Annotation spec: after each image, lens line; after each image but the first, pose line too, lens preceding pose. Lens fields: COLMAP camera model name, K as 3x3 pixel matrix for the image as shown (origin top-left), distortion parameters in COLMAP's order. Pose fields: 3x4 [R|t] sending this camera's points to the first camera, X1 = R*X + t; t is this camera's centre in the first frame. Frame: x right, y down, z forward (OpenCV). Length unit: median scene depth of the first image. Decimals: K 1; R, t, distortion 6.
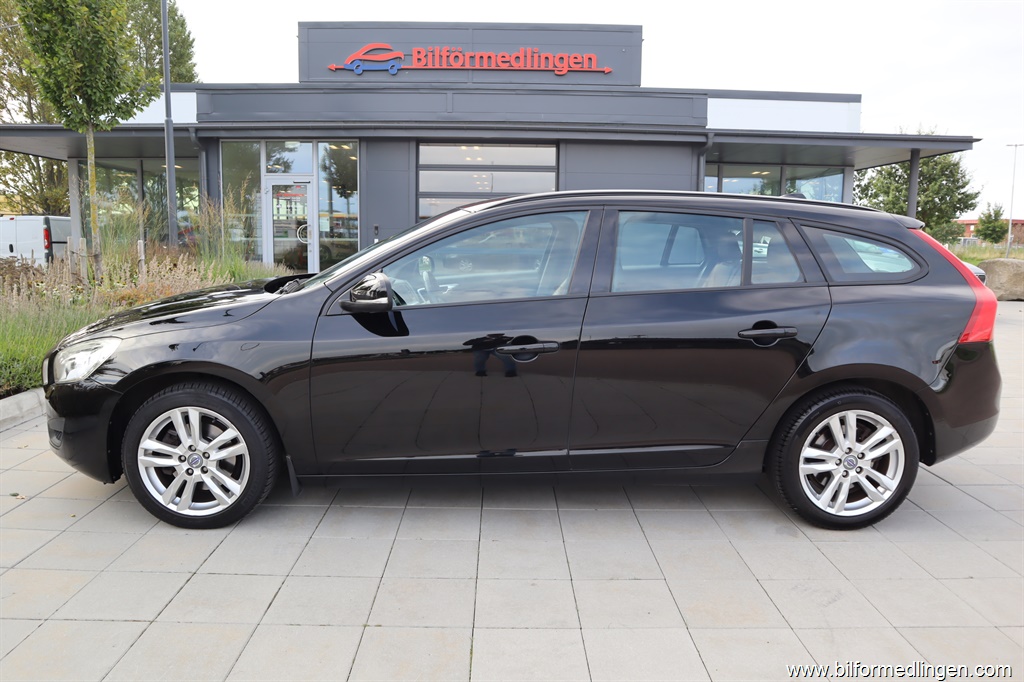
lens RADIAL K [[758.5, 0, 512.0], [0, 758.5, 341.0], [0, 0, 1]] dist [-0.116048, 0.098687]
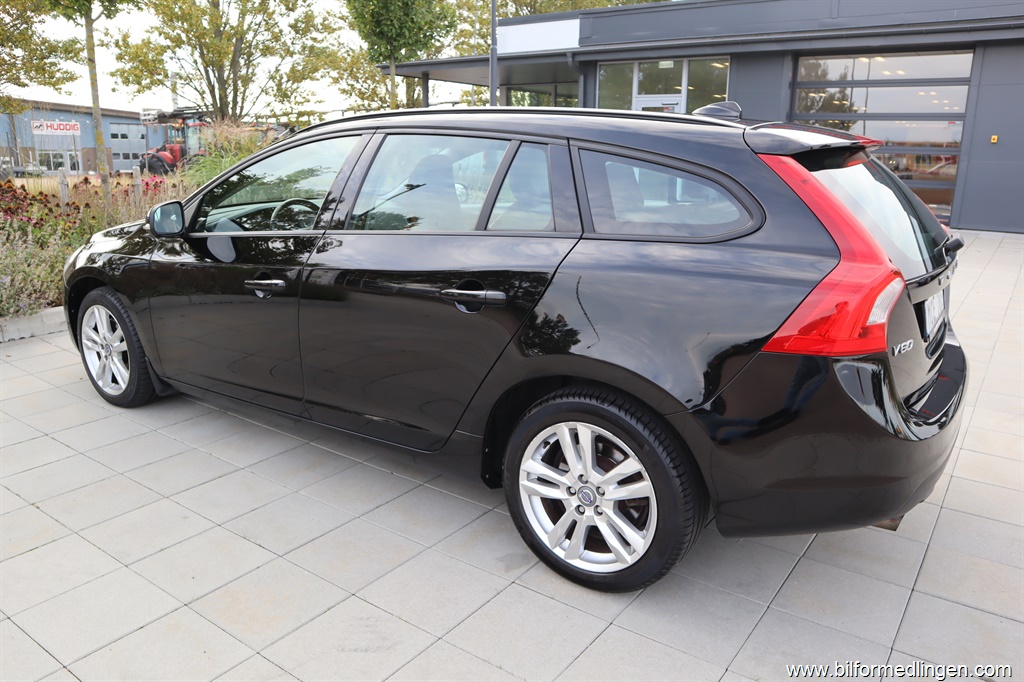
lens RADIAL K [[758.5, 0, 512.0], [0, 758.5, 341.0], [0, 0, 1]] dist [-0.116048, 0.098687]
pose [[0.806154, 0.144765, -0.573723, 0.164694], [-0.087516, 0.988117, 0.126356, -0.013169], [0.585197, -0.051653, 0.809244, 0.083262]]
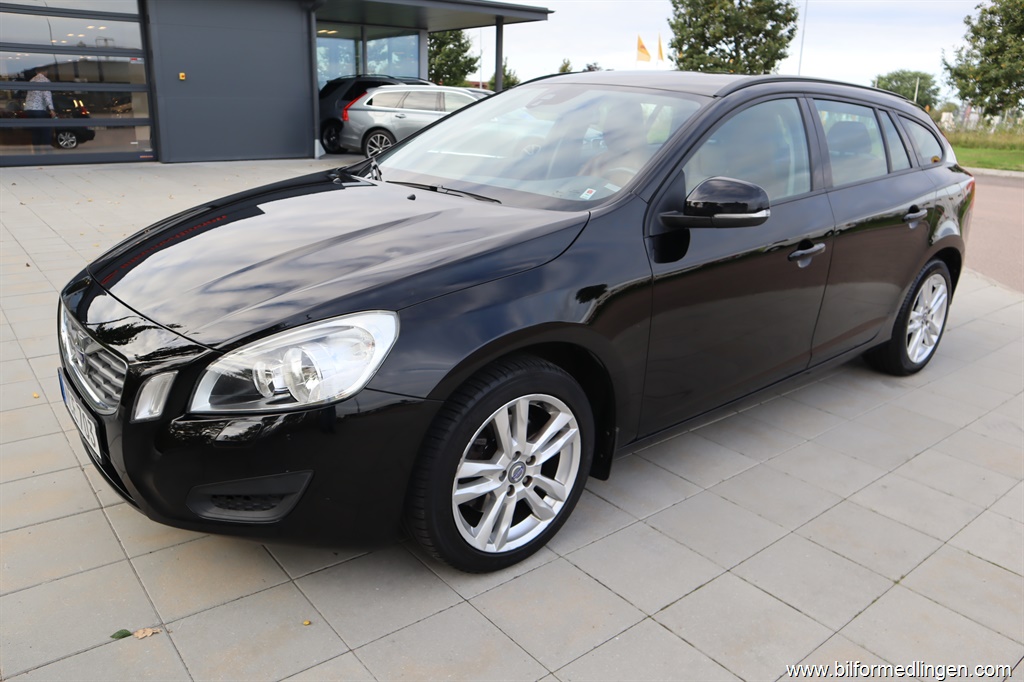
lens RADIAL K [[758.5, 0, 512.0], [0, 758.5, 341.0], [0, 0, 1]] dist [-0.116048, 0.098687]
pose [[0.788085, -0.179420, 0.588839, -0.164297], [0.072052, 0.976891, 0.201227, -0.018570], [-0.611336, -0.116157, 0.782800, 0.098516]]
